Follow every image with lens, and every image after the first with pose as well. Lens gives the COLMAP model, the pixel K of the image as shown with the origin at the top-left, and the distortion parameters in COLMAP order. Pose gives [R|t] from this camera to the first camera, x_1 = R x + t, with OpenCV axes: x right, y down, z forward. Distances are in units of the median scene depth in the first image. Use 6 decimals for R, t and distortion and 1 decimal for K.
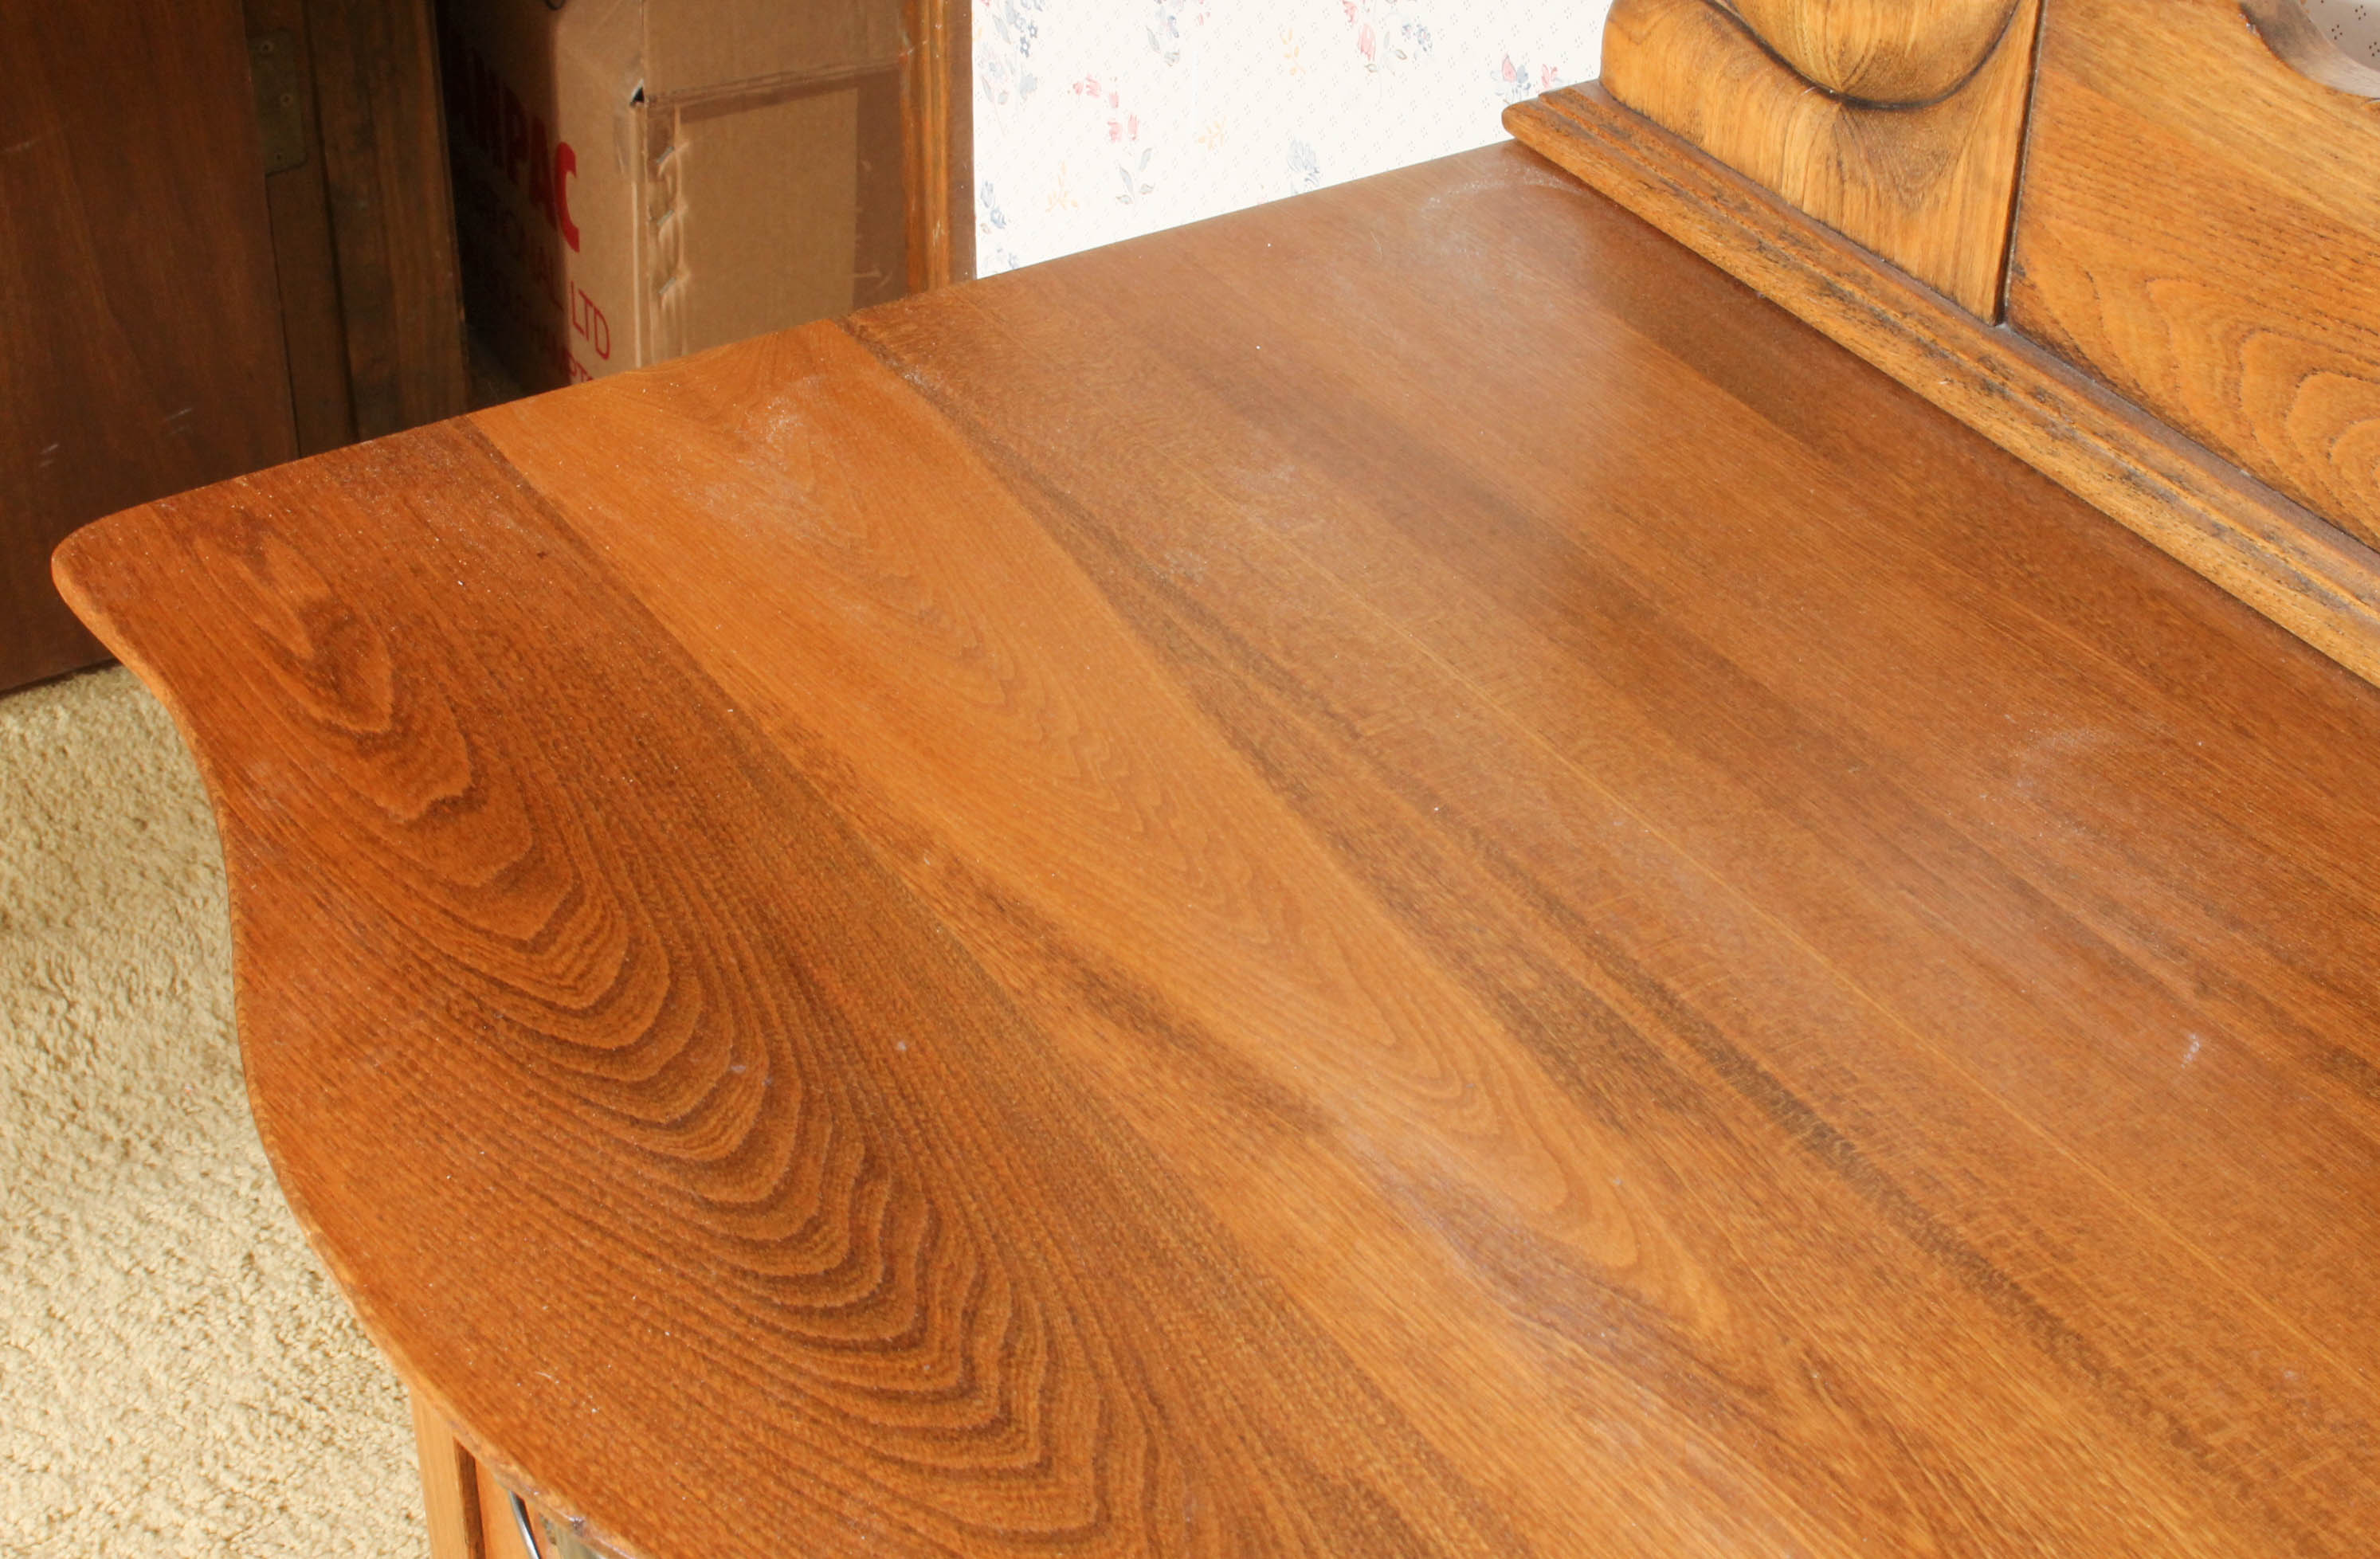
lens RADIAL K [[4197.3, 0, 1189.2], [0, 4197.3, 783.4], [0, 0, 1]] dist [-0.031372, 0.000000]
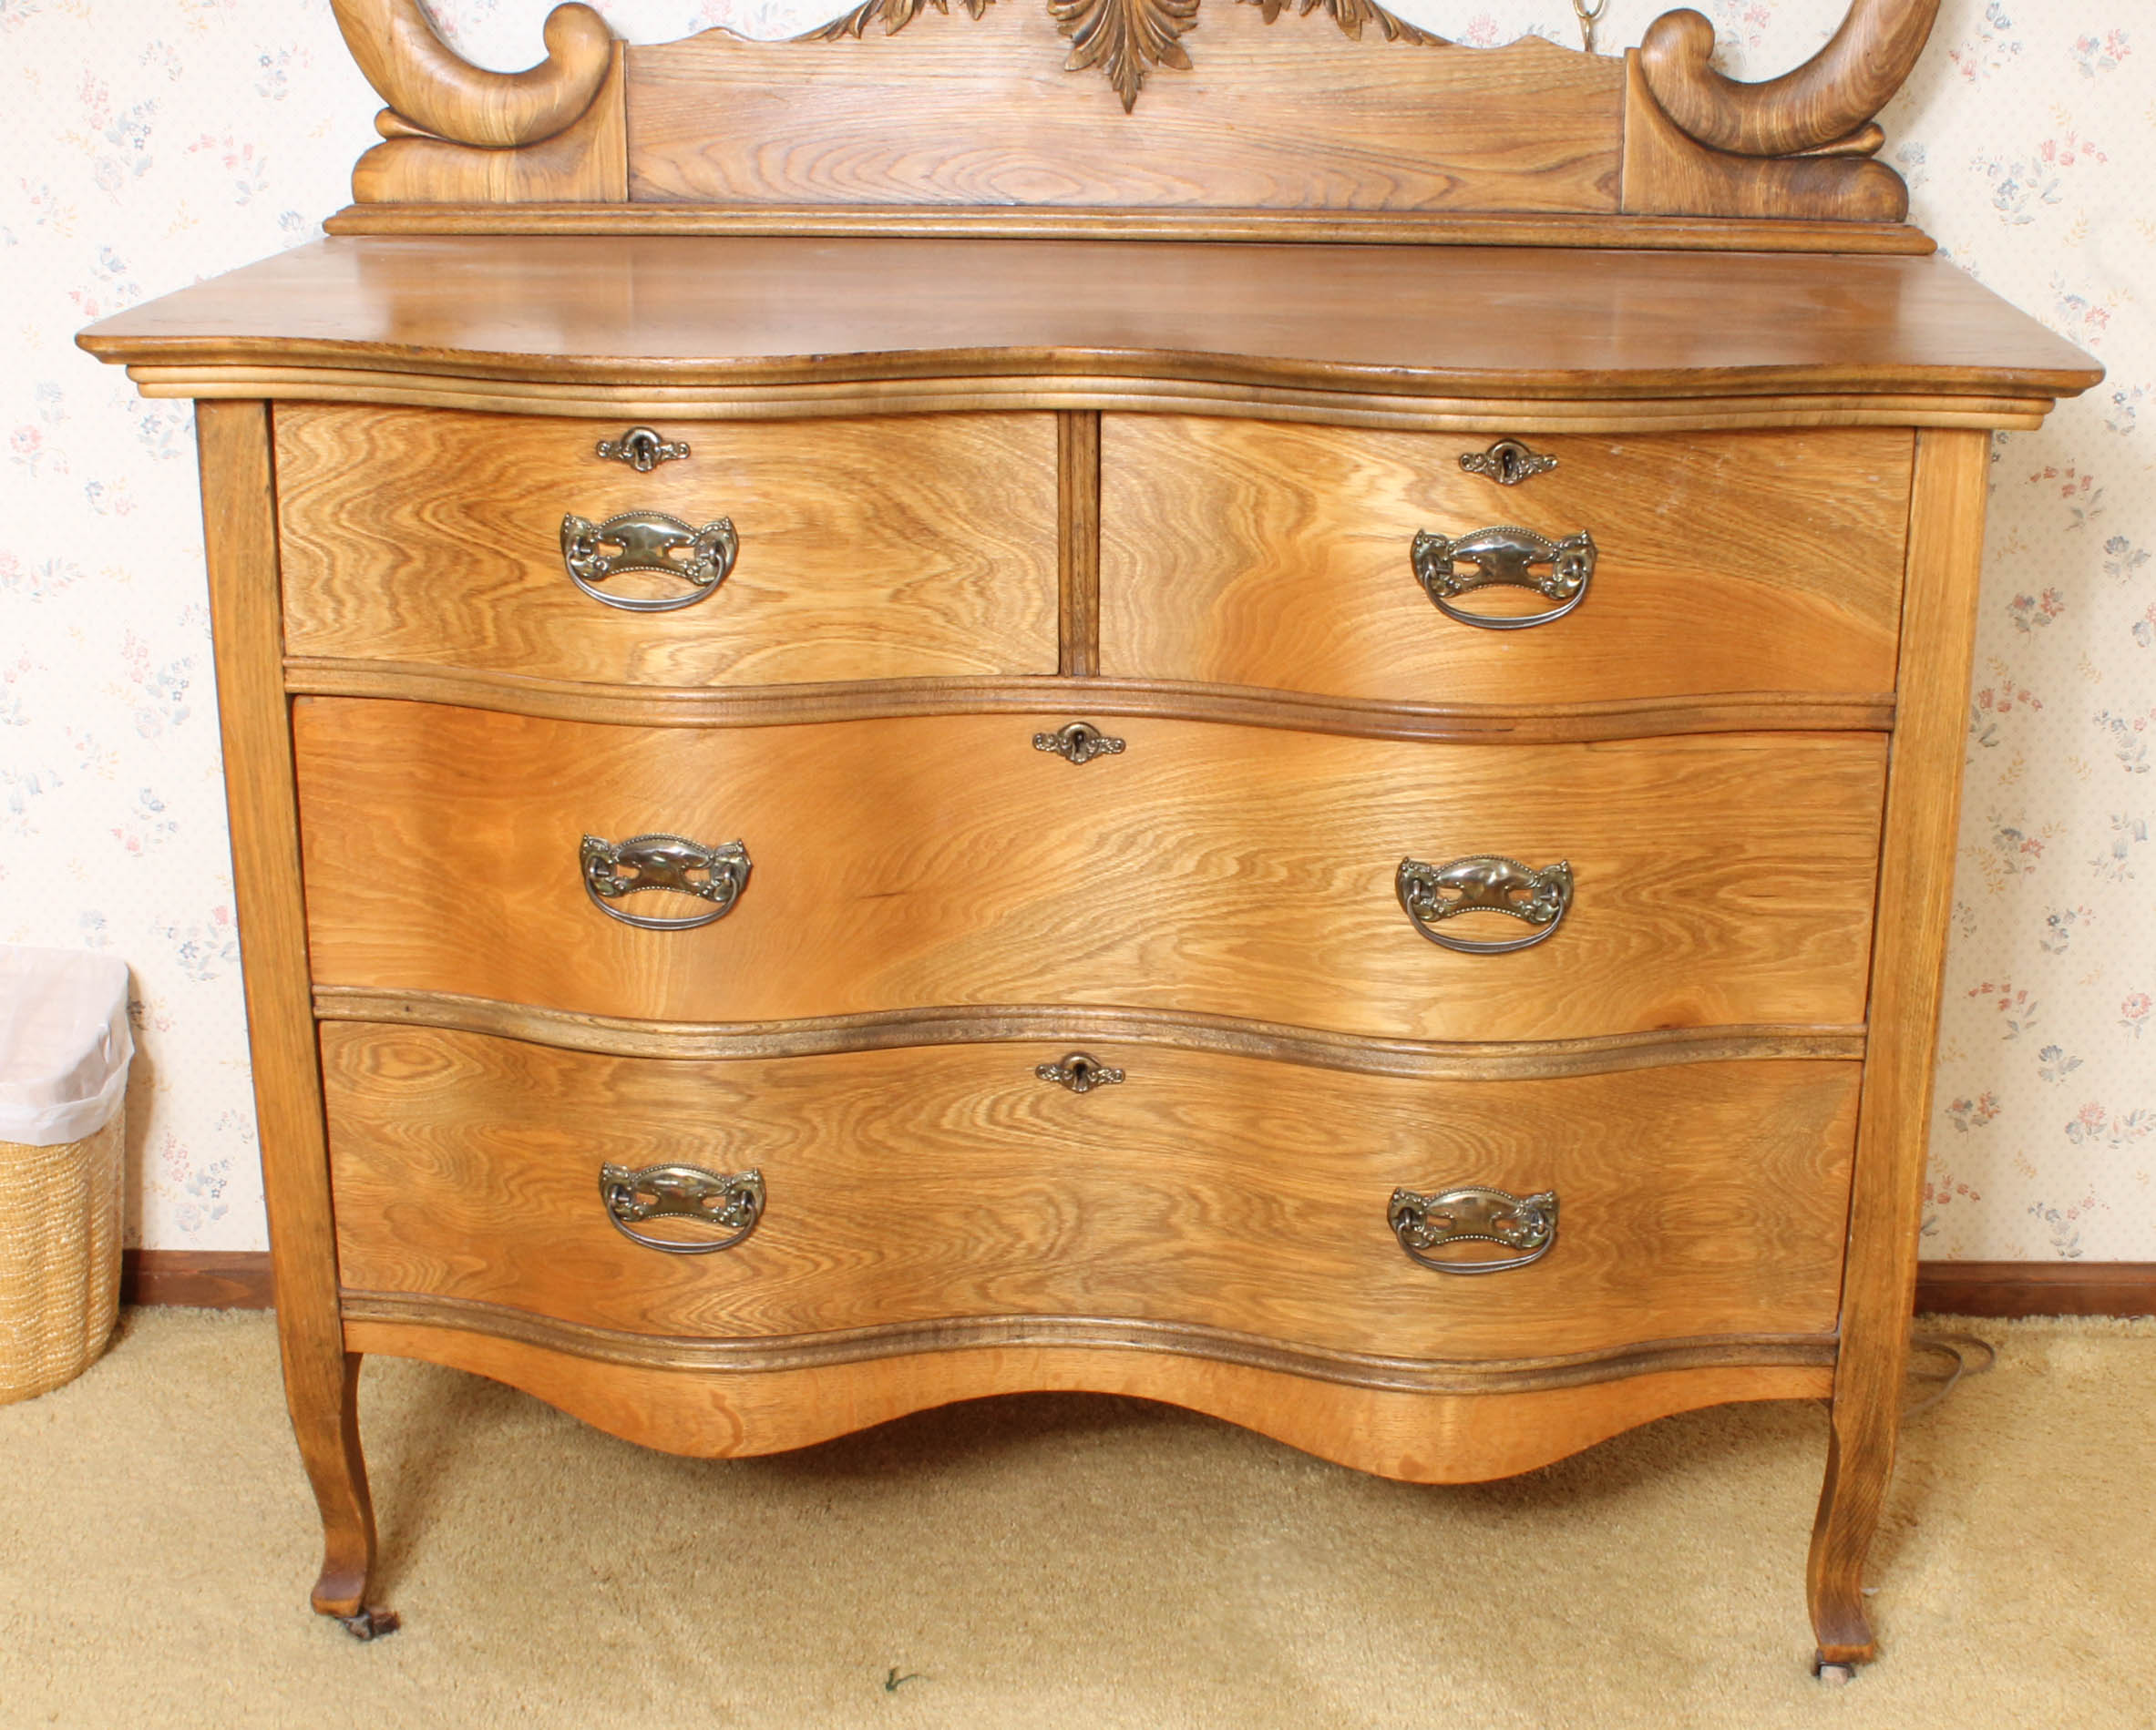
lens RADIAL K [[3066.9, 0, 1159.2], [0, 3066.9, 968.7], [0, 0, 1]] dist [-0.088571, 0.000000]
pose [[0.552498, -0.267066, 0.789571, -1.202350], [0.447997, 0.893966, -0.011107, 0.466600], [-0.702883, 0.359862, 0.613559, -0.167933]]
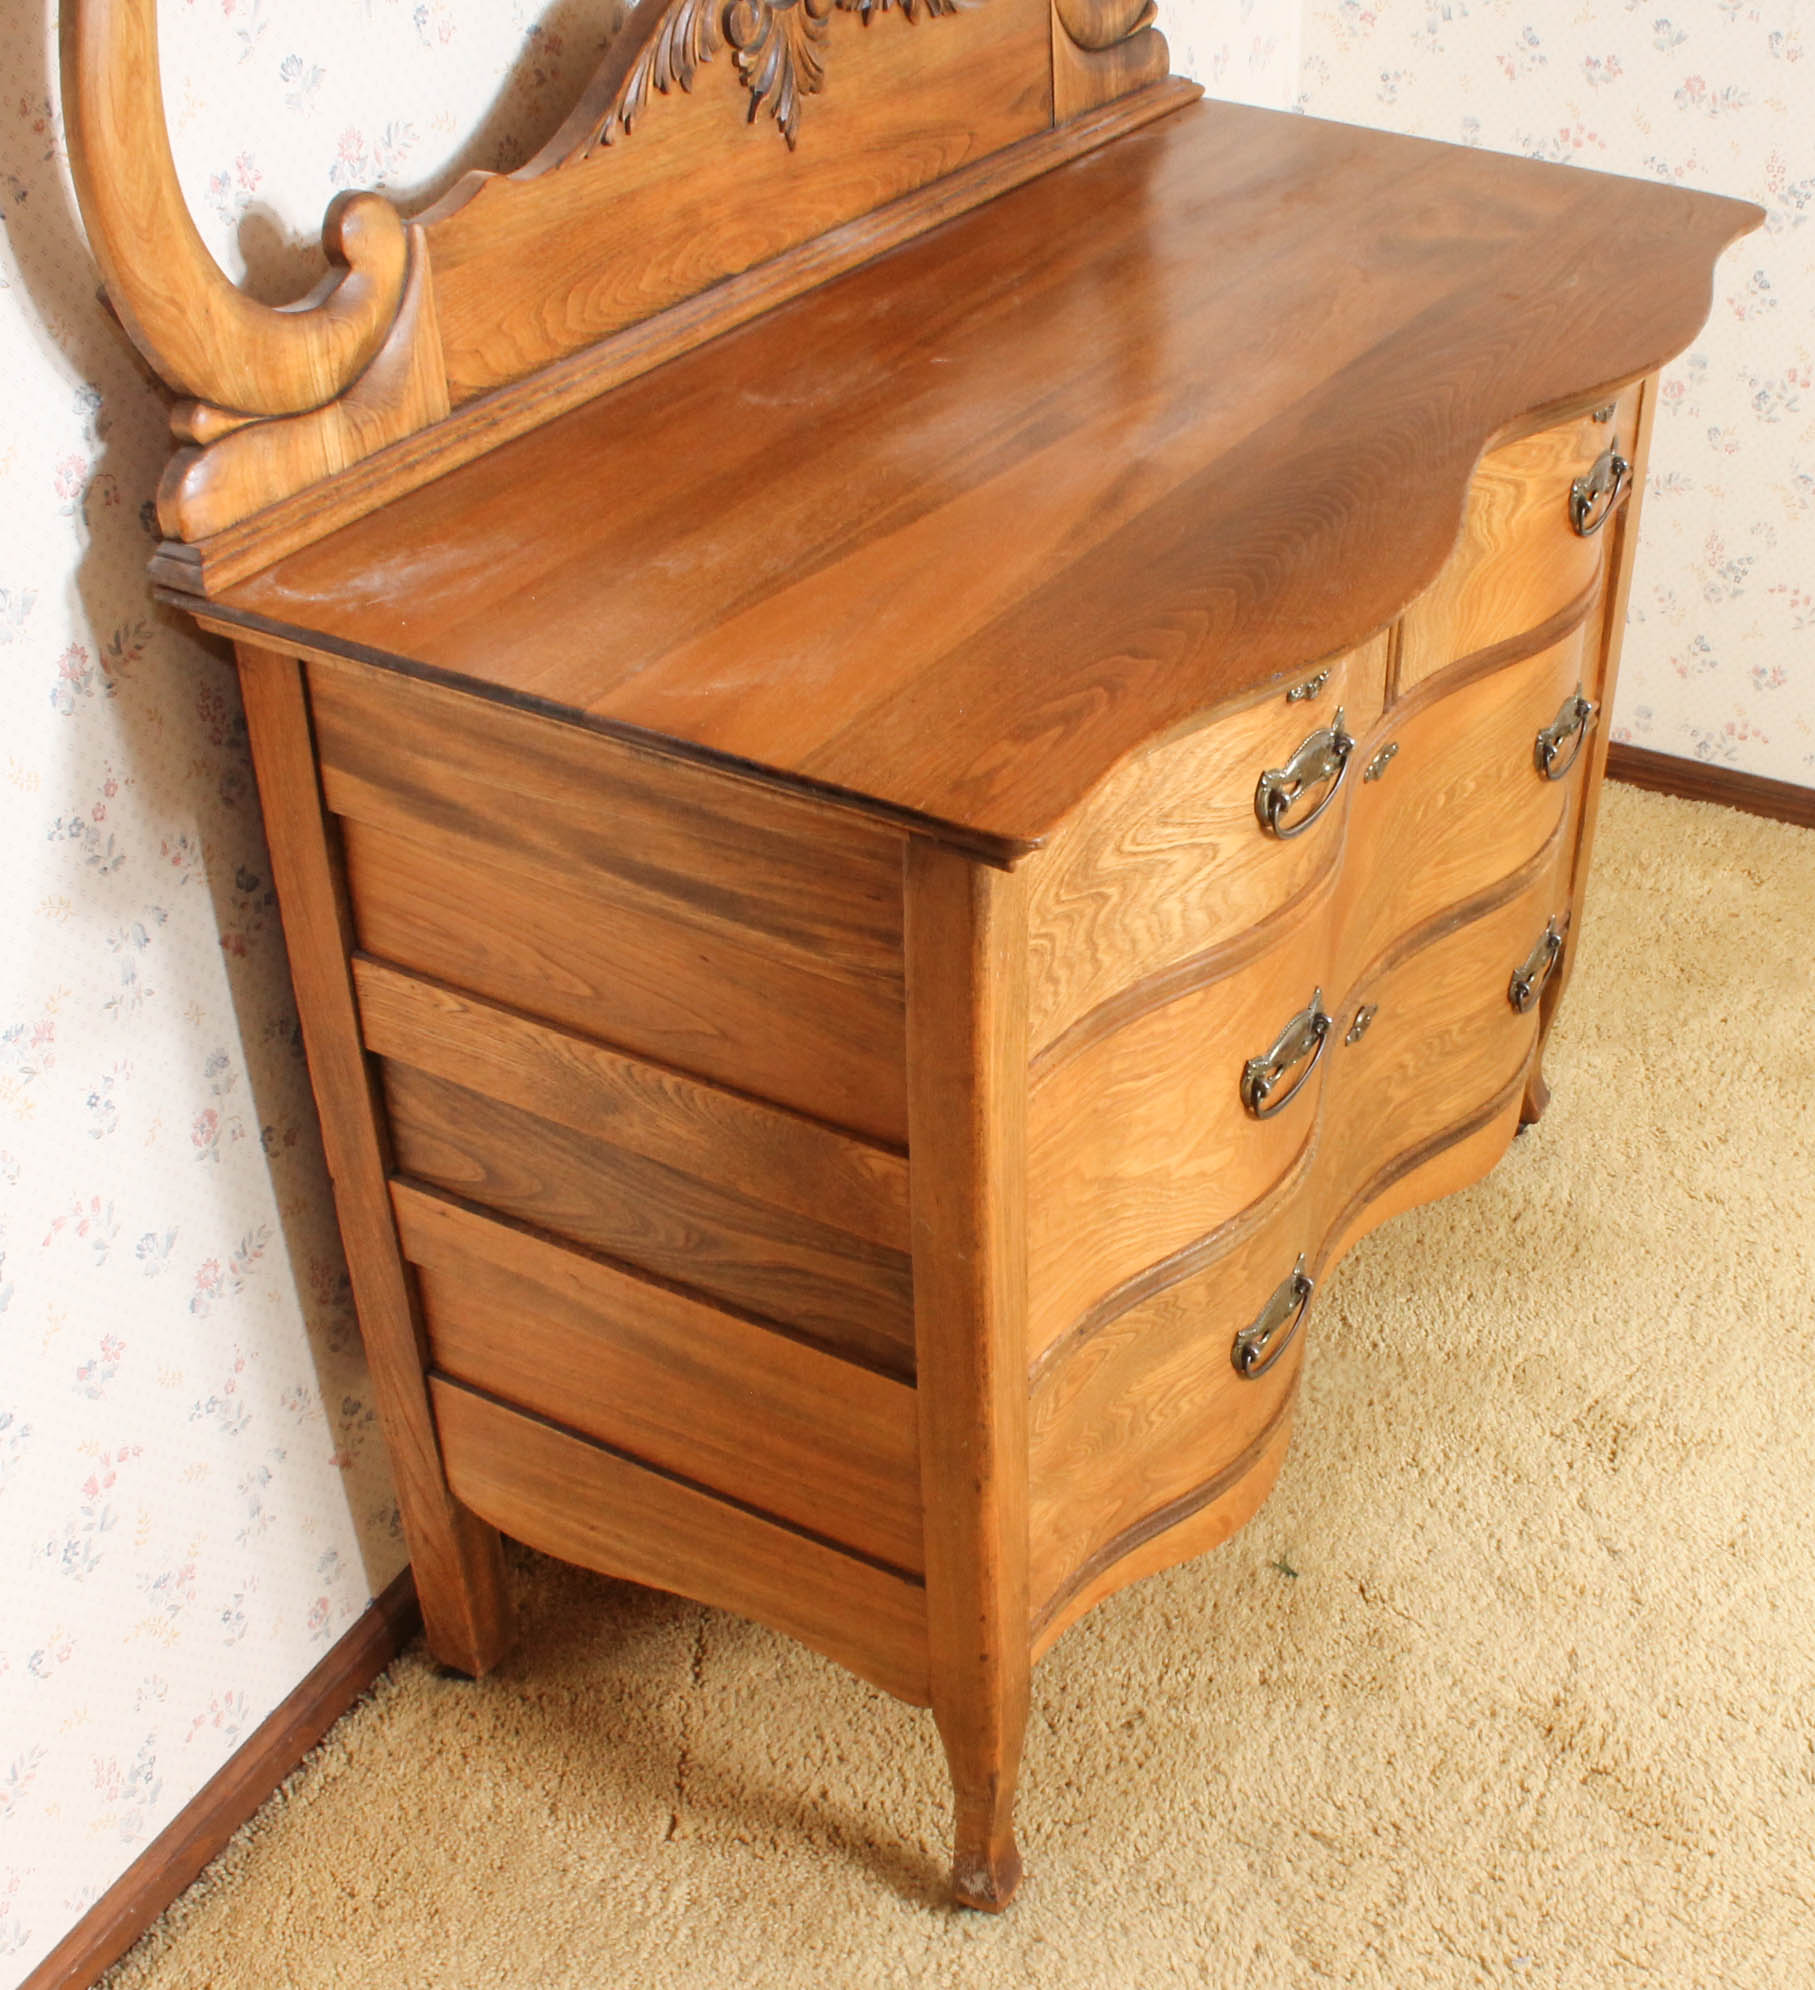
lens RADIAL K [[2607.0, 0, 1165.1], [0, 2607.0, 1048.2], [0, 0, 1]] dist [-0.119912, 0.000000]
pose [[-0.527008, -0.495408, 0.690532, -1.001001], [0.444977, 0.531396, 0.720842, -0.692205], [-0.724057, 0.687160, -0.059605, 1.052456]]
